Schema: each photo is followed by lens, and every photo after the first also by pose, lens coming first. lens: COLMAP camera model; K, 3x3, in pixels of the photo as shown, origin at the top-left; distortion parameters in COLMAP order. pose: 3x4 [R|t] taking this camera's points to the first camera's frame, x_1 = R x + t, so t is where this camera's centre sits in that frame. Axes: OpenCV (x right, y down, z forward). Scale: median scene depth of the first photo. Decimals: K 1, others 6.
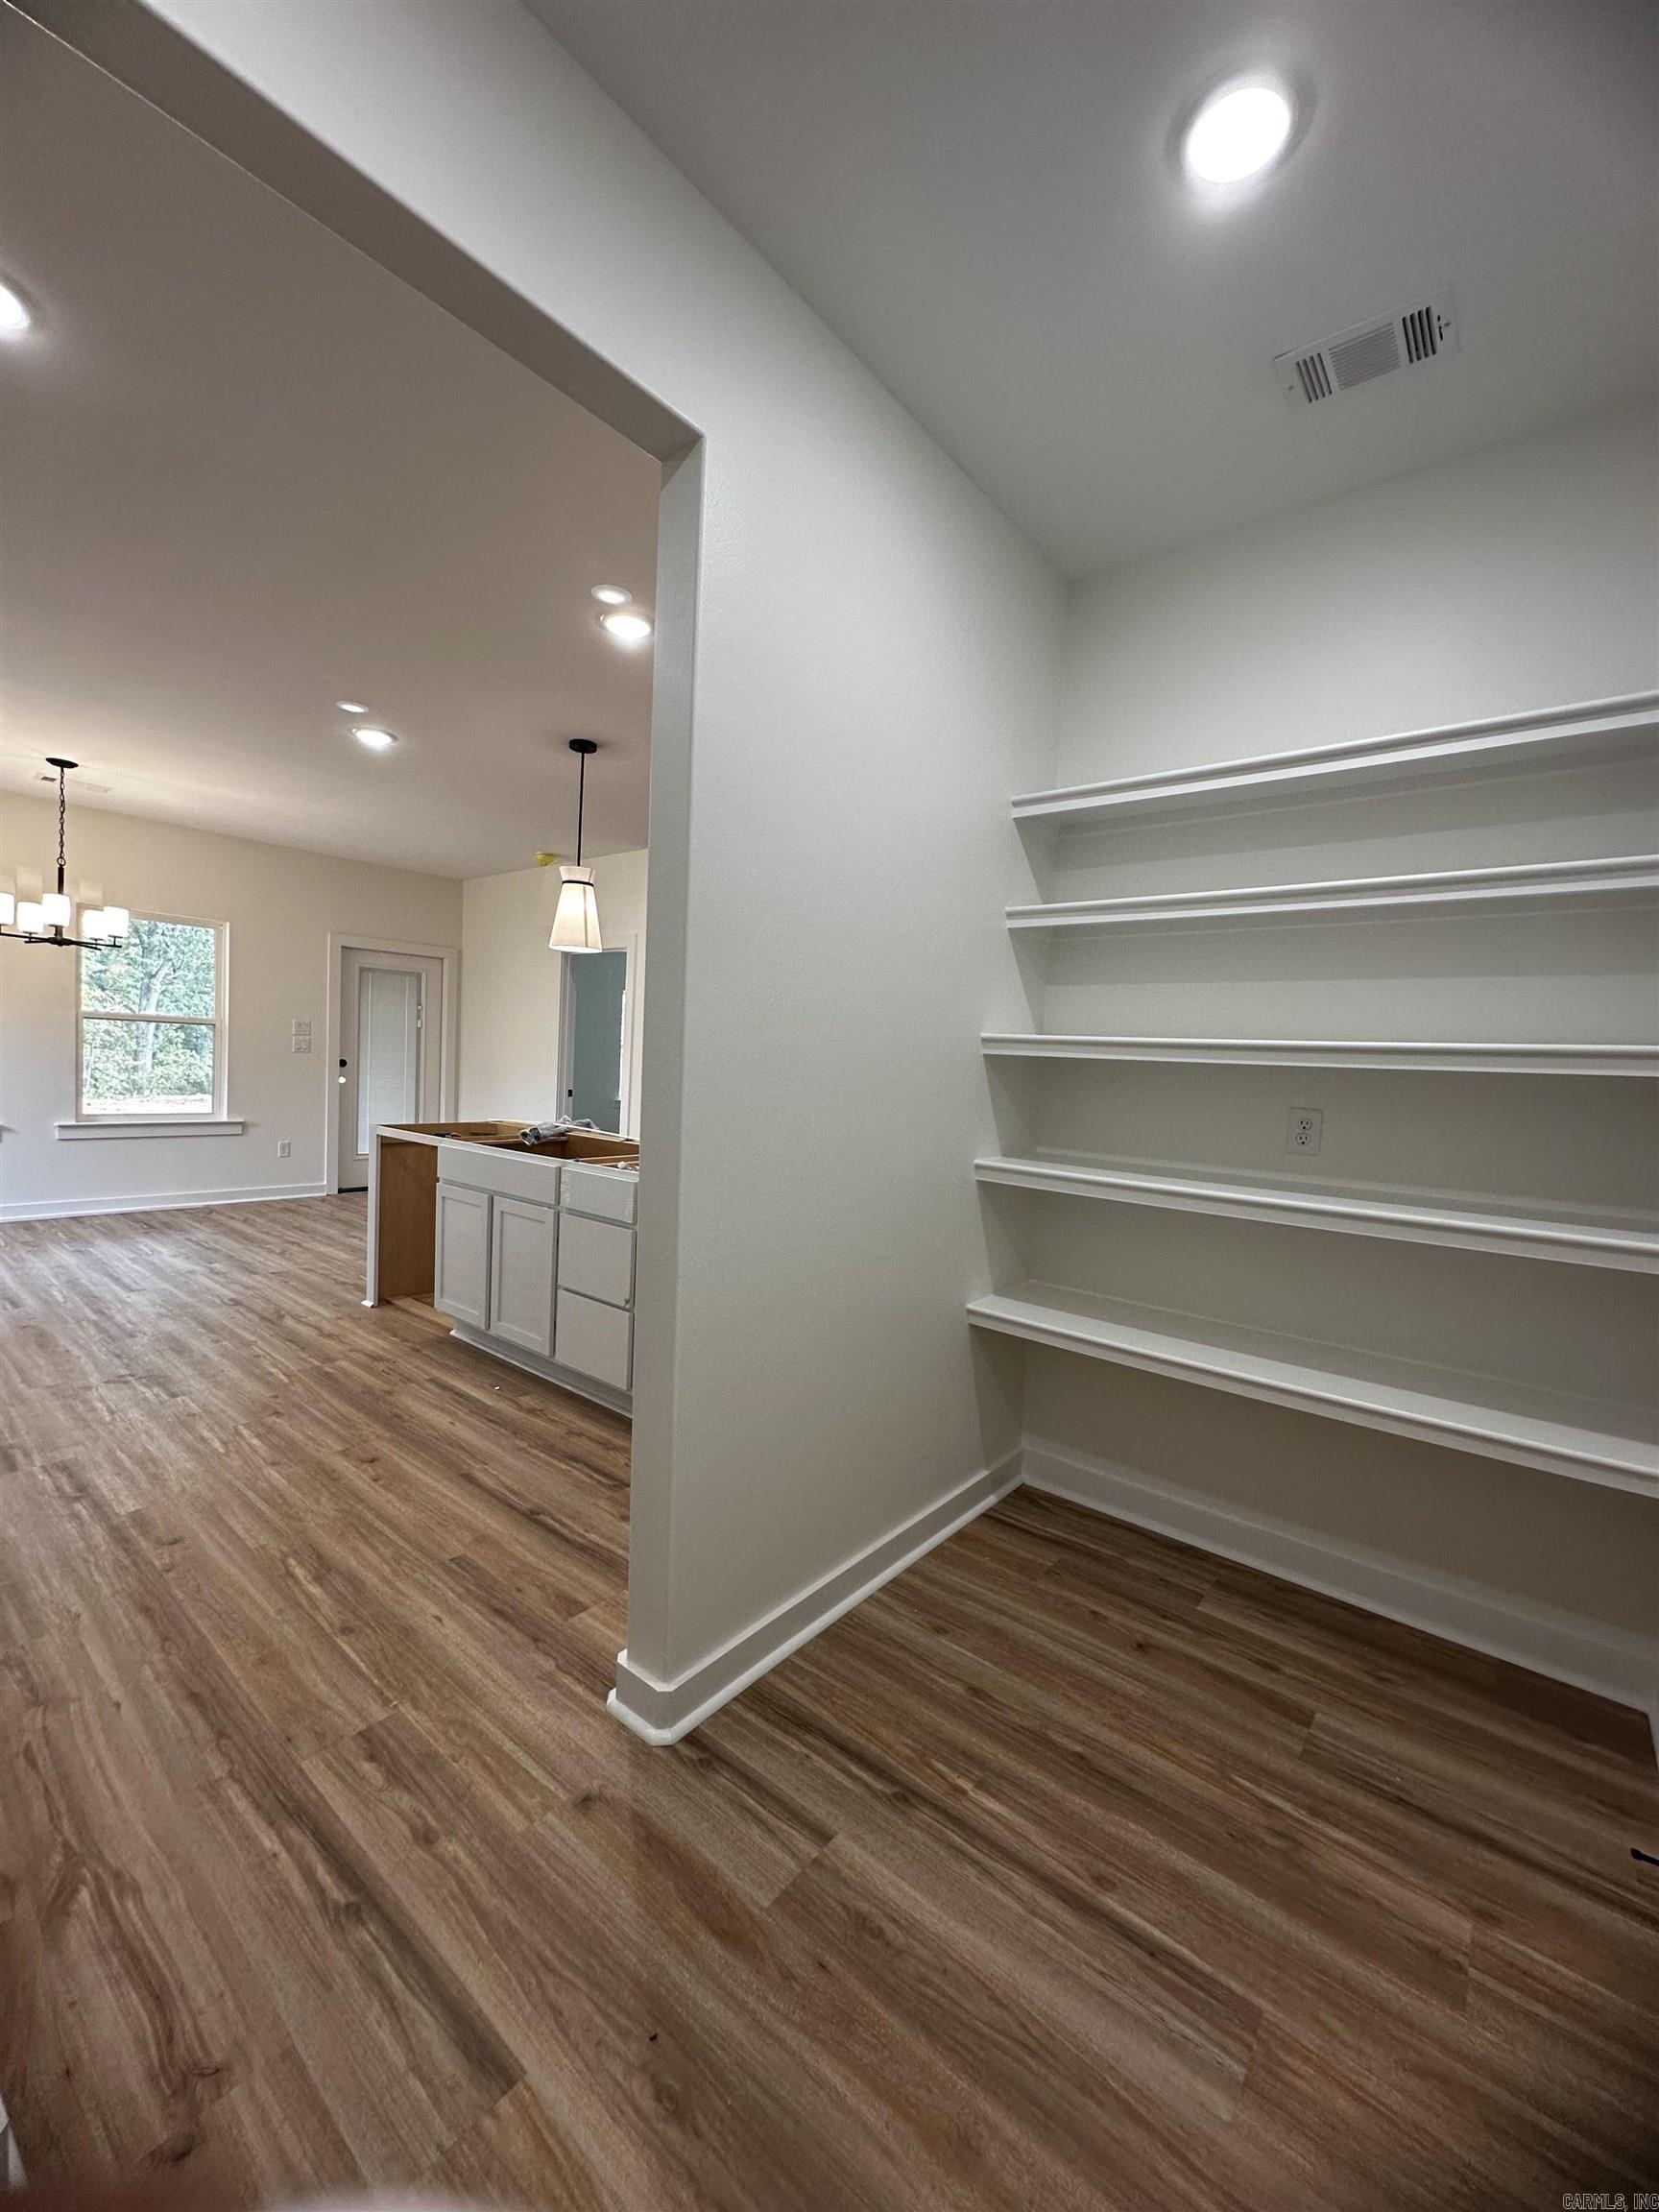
lens RADIAL K [[881.4, 0, 829.7], [0, 881.4, 1101.9], [0, 0, 1]] dist [-0.003170, 0.000252]
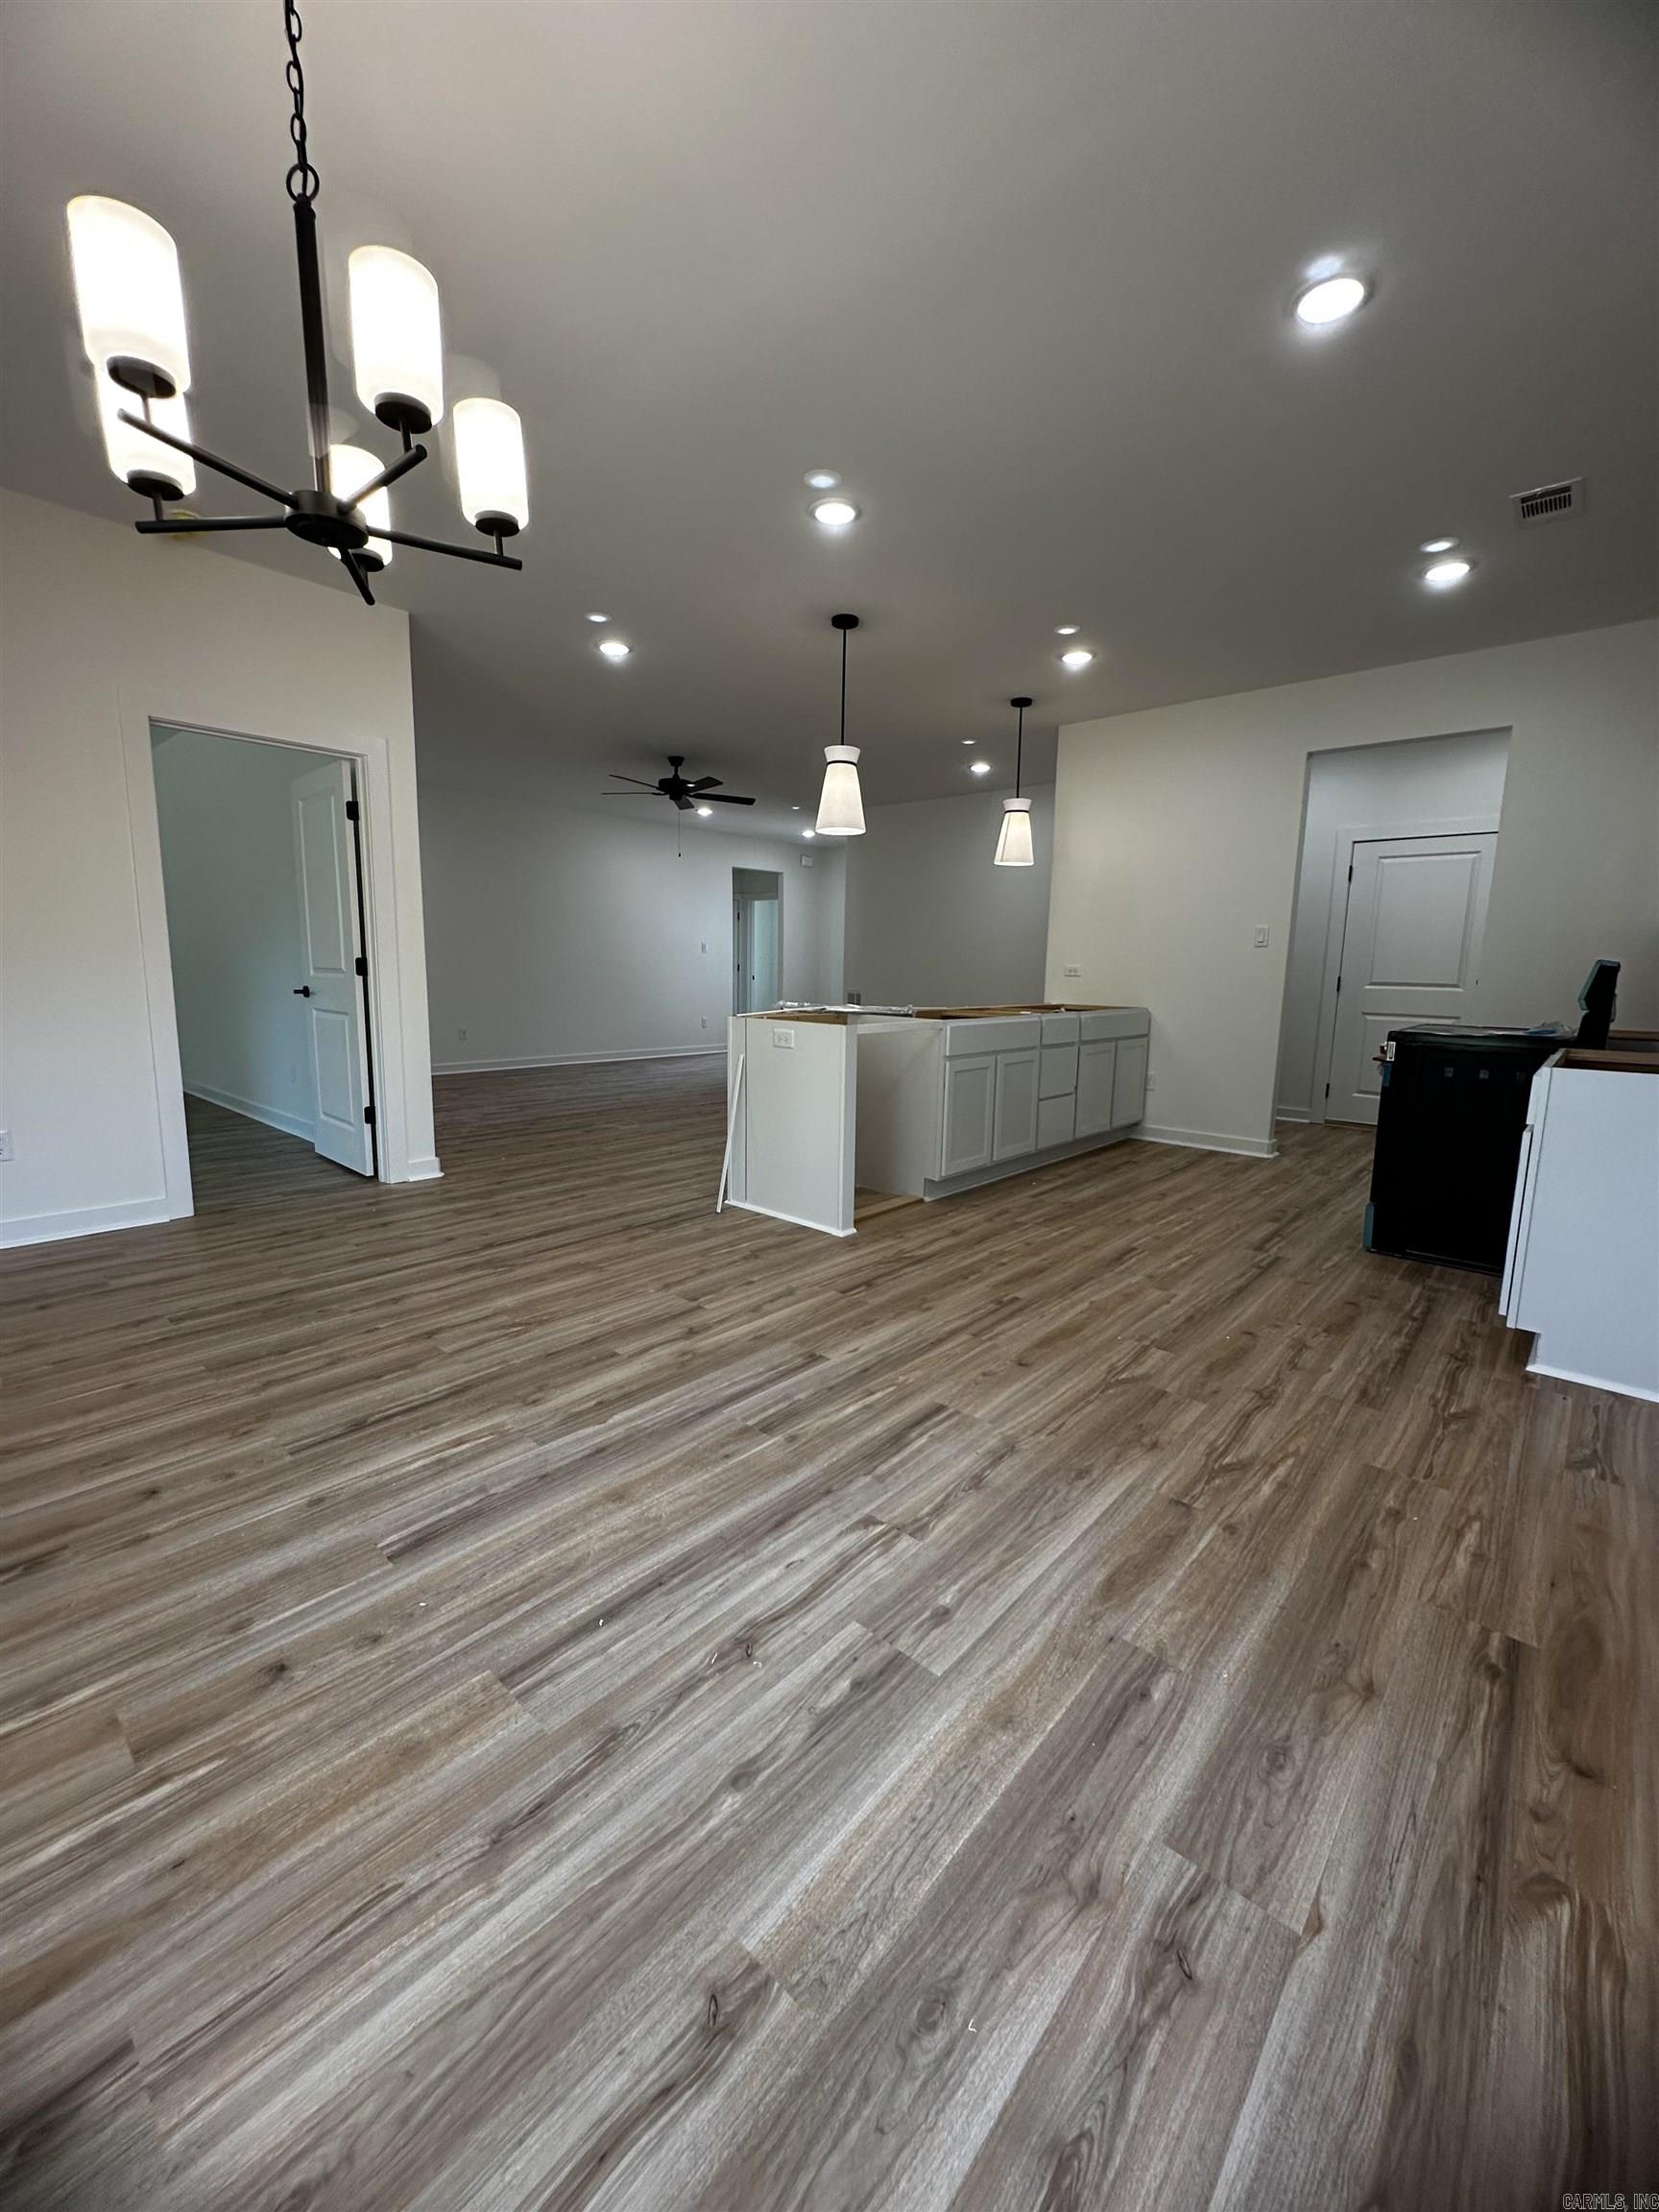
lens RADIAL K [[881.4, 0, 829.7], [0, 881.4, 1101.9], [0, 0, 1]] dist [-0.003170, 0.000252]
pose [[0.045915, -0.195686, 0.979591, -3.229753], [0.032661, 0.980395, 0.194316, -0.157806], [-0.998411, 0.023073, 0.051407, 2.322737]]
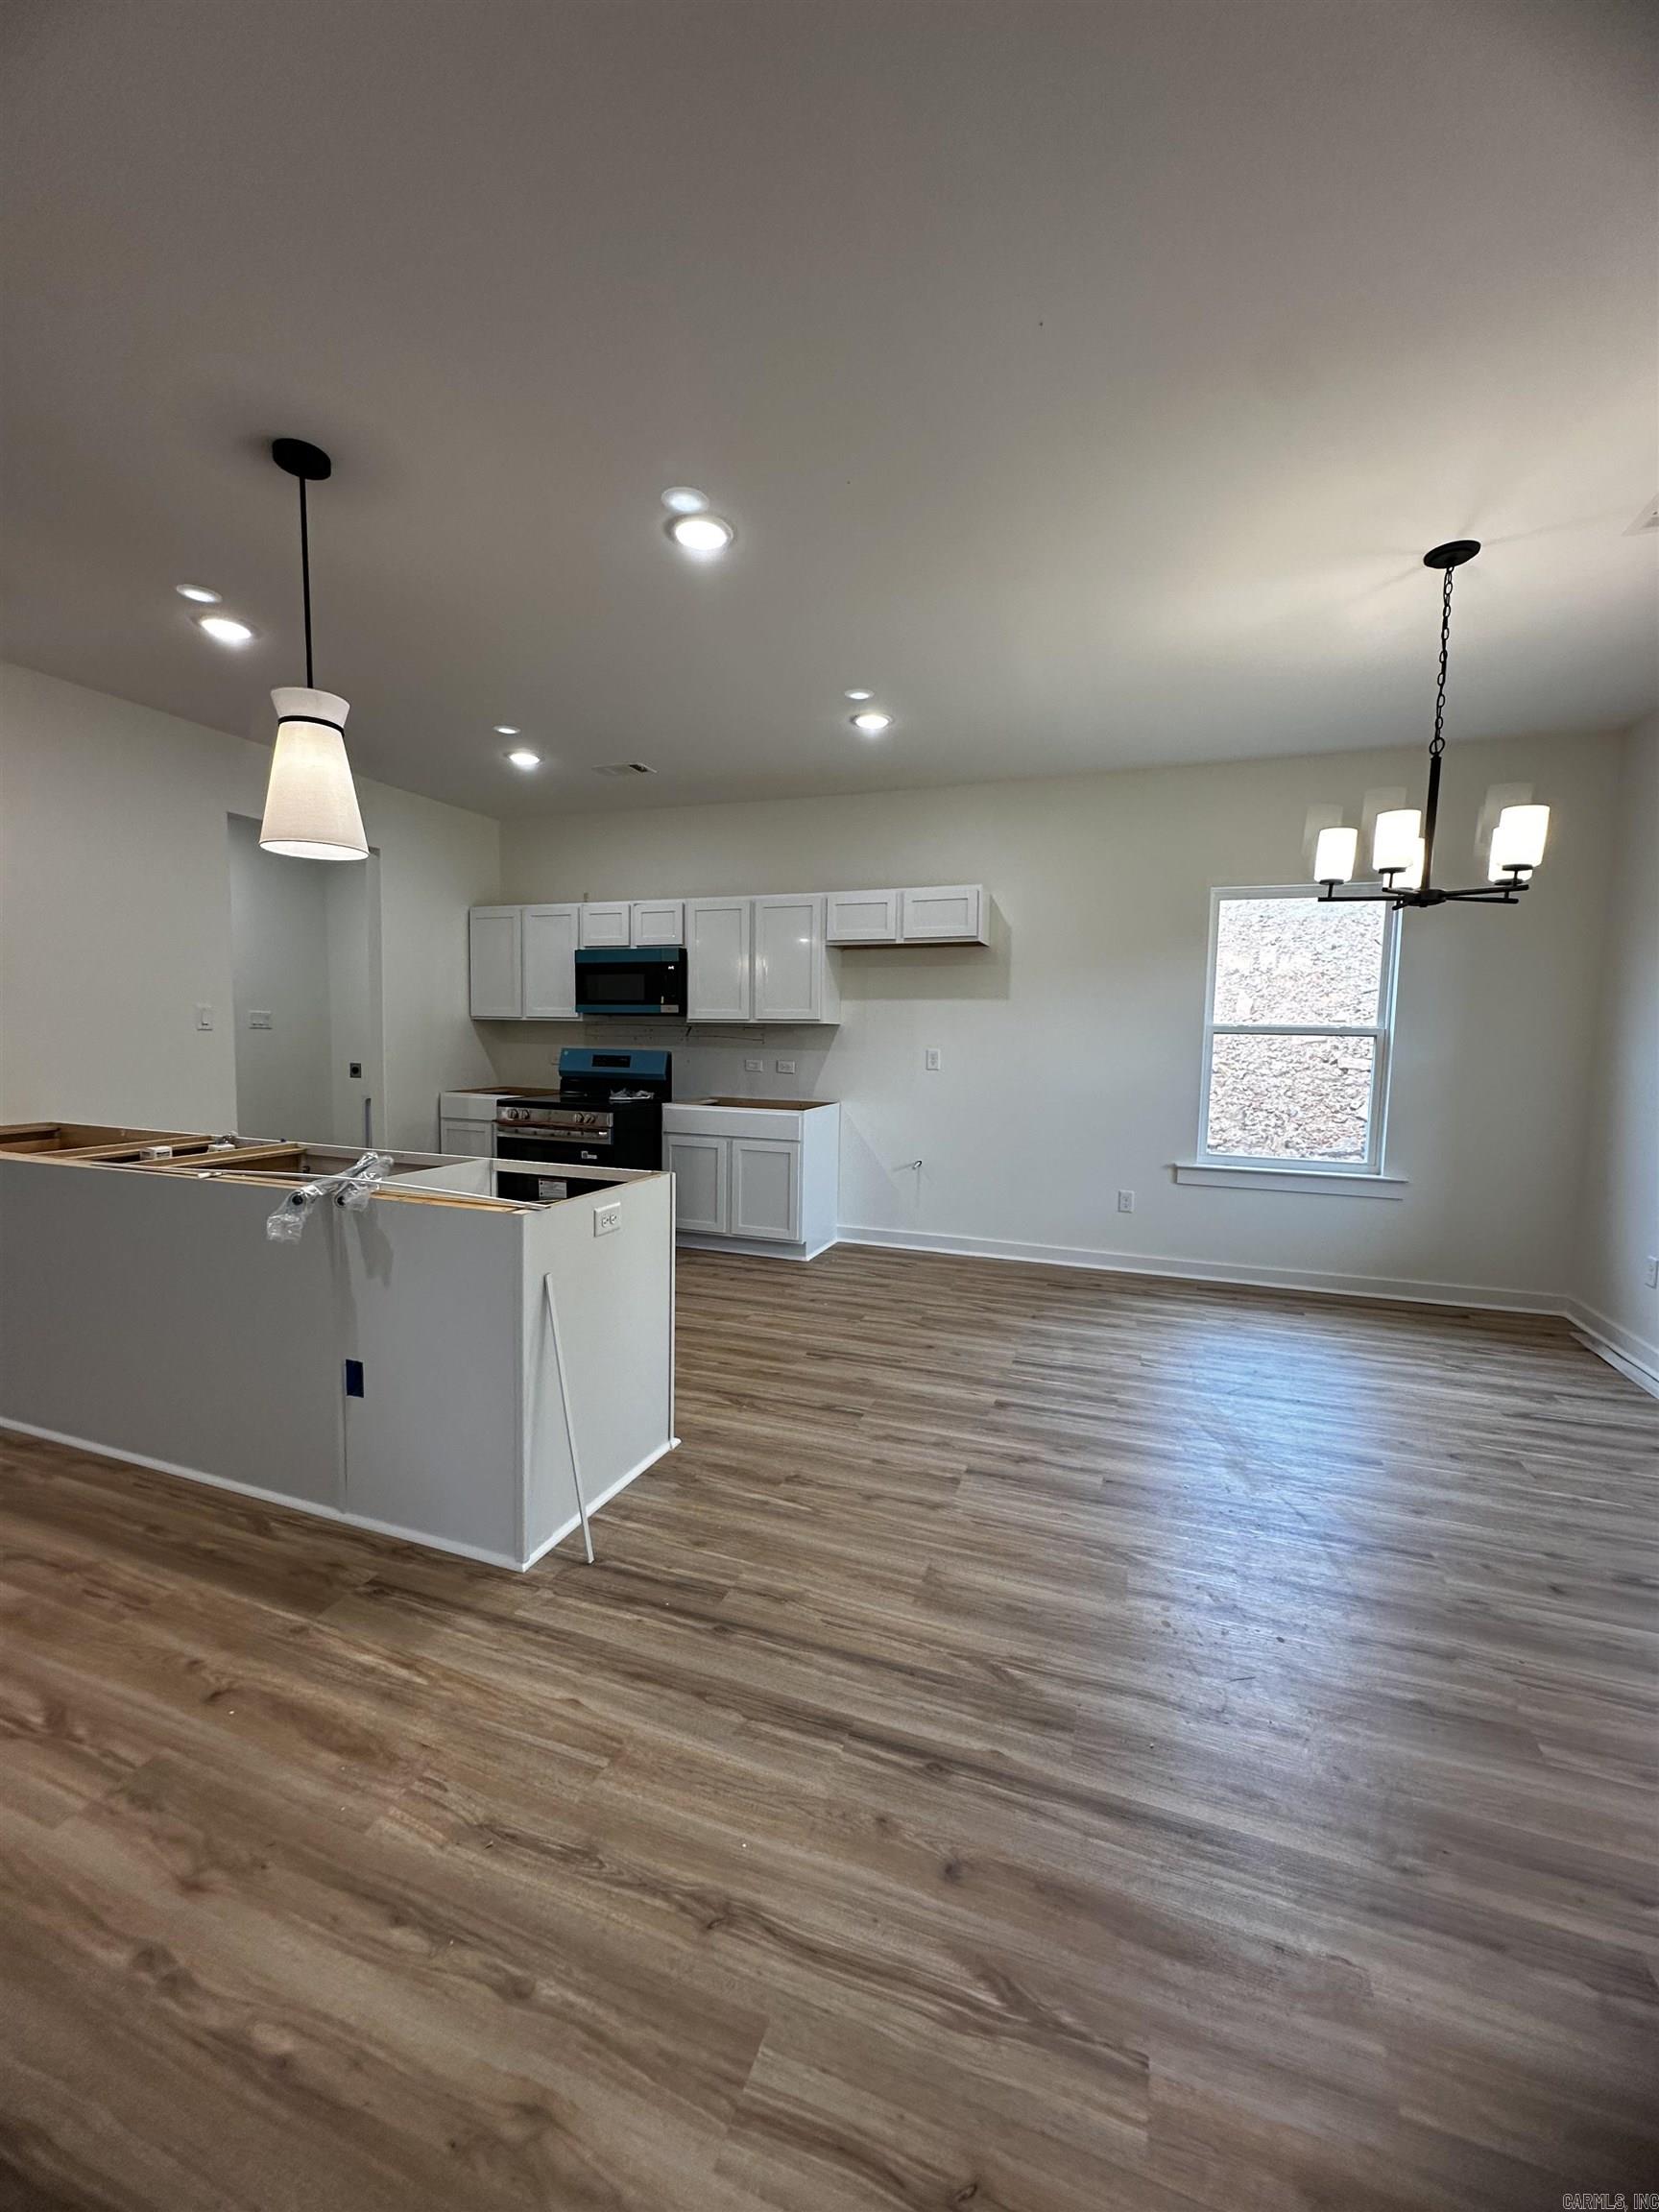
lens RADIAL K [[881.4, 0, 829.7], [0, 881.4, 1101.9], [0, 0, 1]] dist [-0.003170, 0.000252]
pose [[-0.944857, -0.031254, -0.325989, -0.995385], [-0.071934, 0.990932, 0.113489, -0.257079], [0.319486, 0.130680, -0.938537, 3.903574]]
